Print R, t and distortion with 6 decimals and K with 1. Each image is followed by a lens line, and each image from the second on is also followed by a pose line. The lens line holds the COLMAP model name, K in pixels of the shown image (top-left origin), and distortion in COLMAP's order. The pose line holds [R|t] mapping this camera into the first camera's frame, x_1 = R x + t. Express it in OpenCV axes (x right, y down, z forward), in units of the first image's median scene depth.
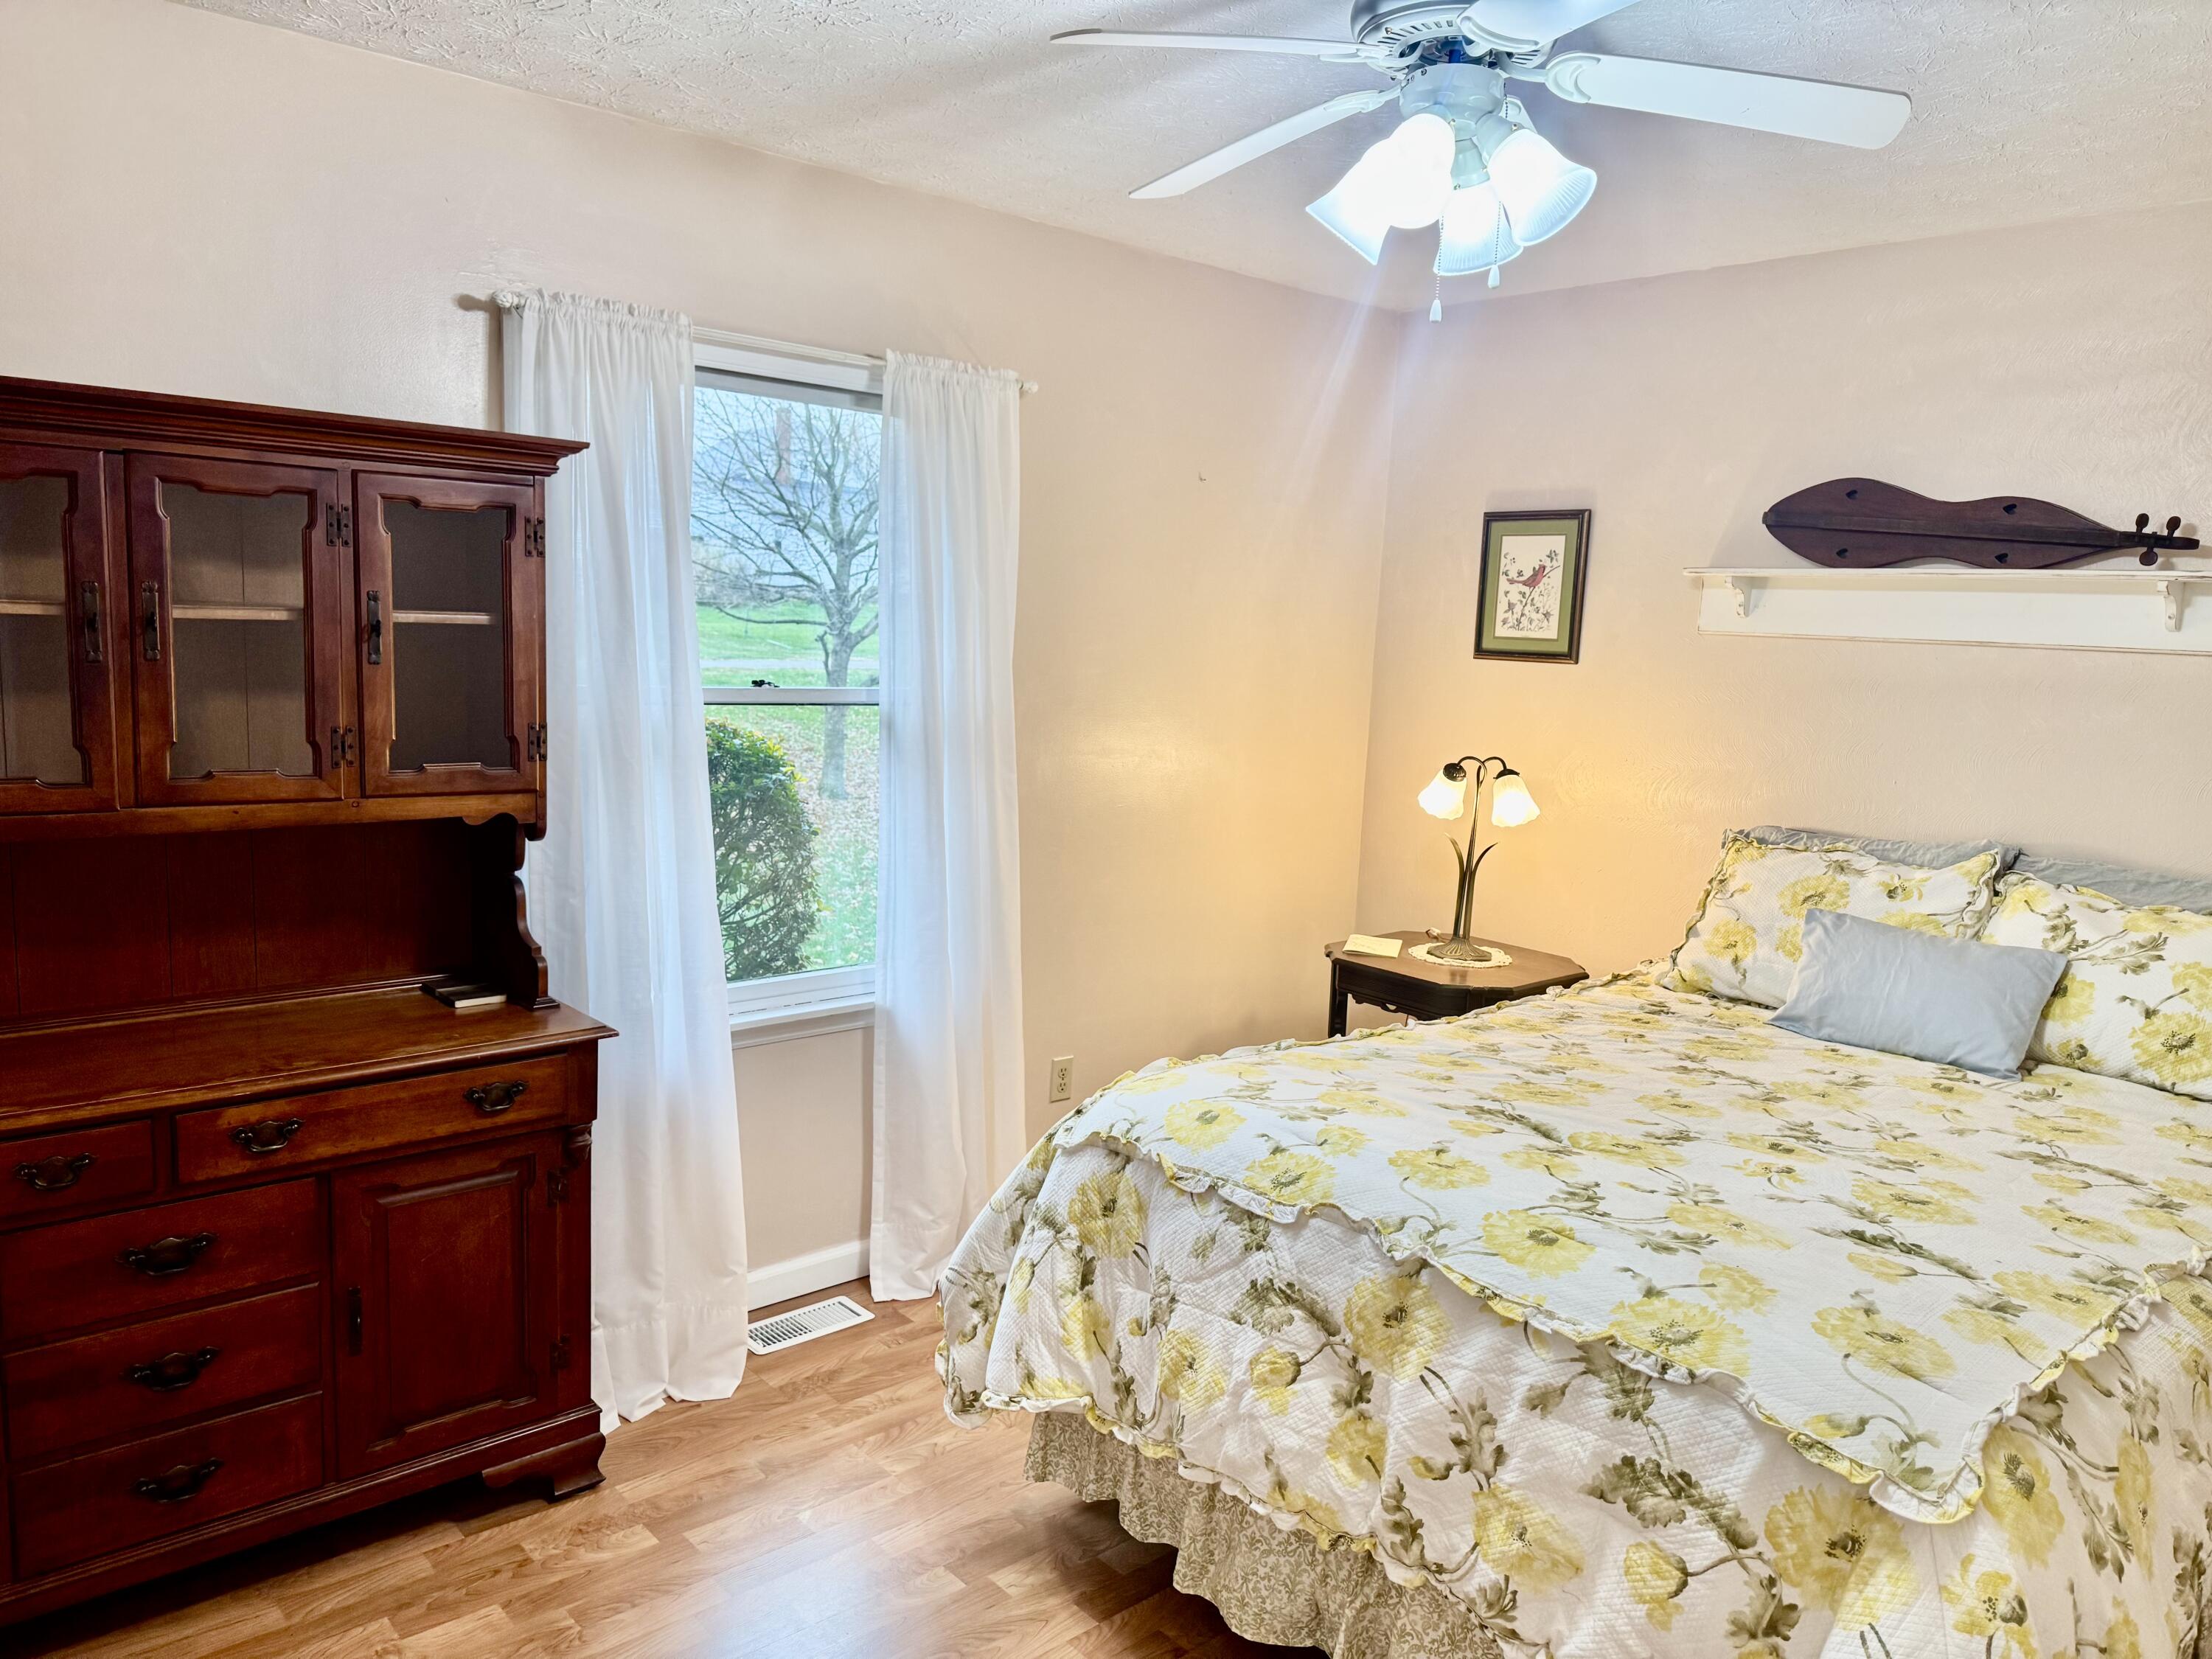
lens RADIAL K [[1574.7, 0, 1106.0], [0, 1574.7, 829.5], [0, 0, 1]] dist [-0.003861, -0.005738]
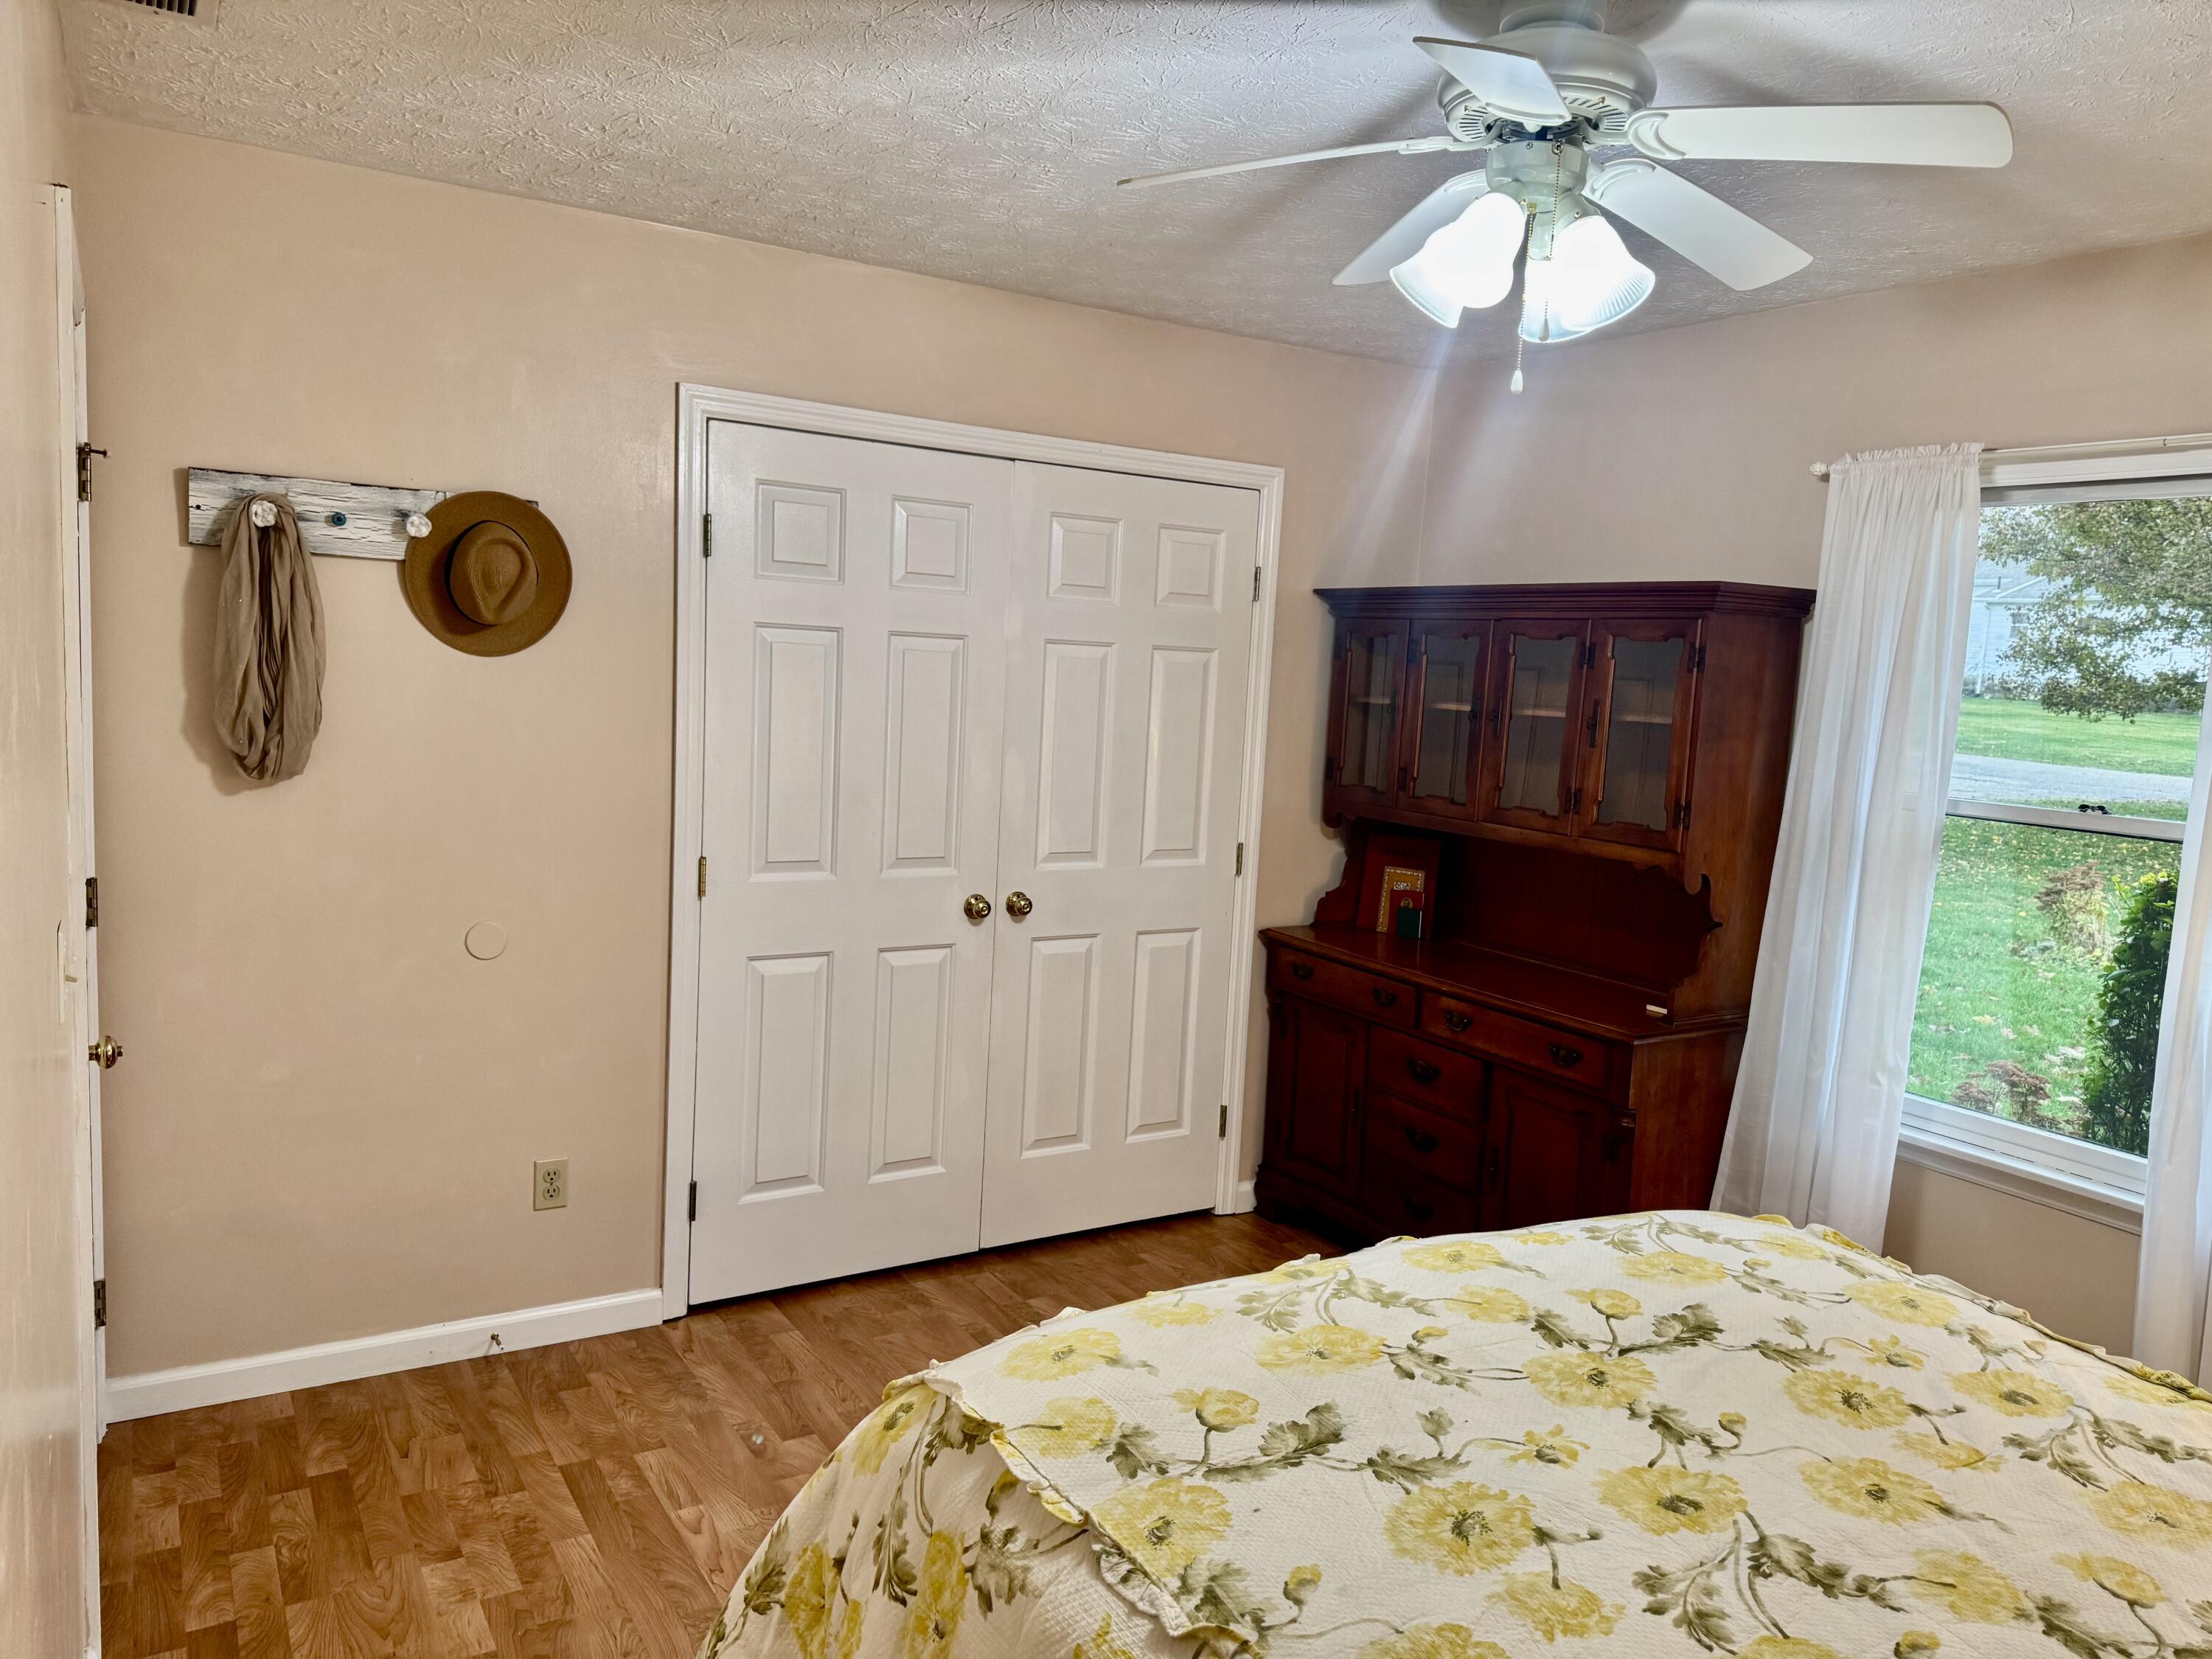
lens RADIAL K [[1574.7, 0, 1106.0], [0, 1574.7, 829.5], [0, 0, 1]] dist [-0.003861, -0.005738]
pose [[-0.169918, 0.059766, -0.983644, 1.158587], [-0.191031, 0.977228, 0.092375, -0.084408], [0.966765, 0.203603, -0.154631, 0.879838]]
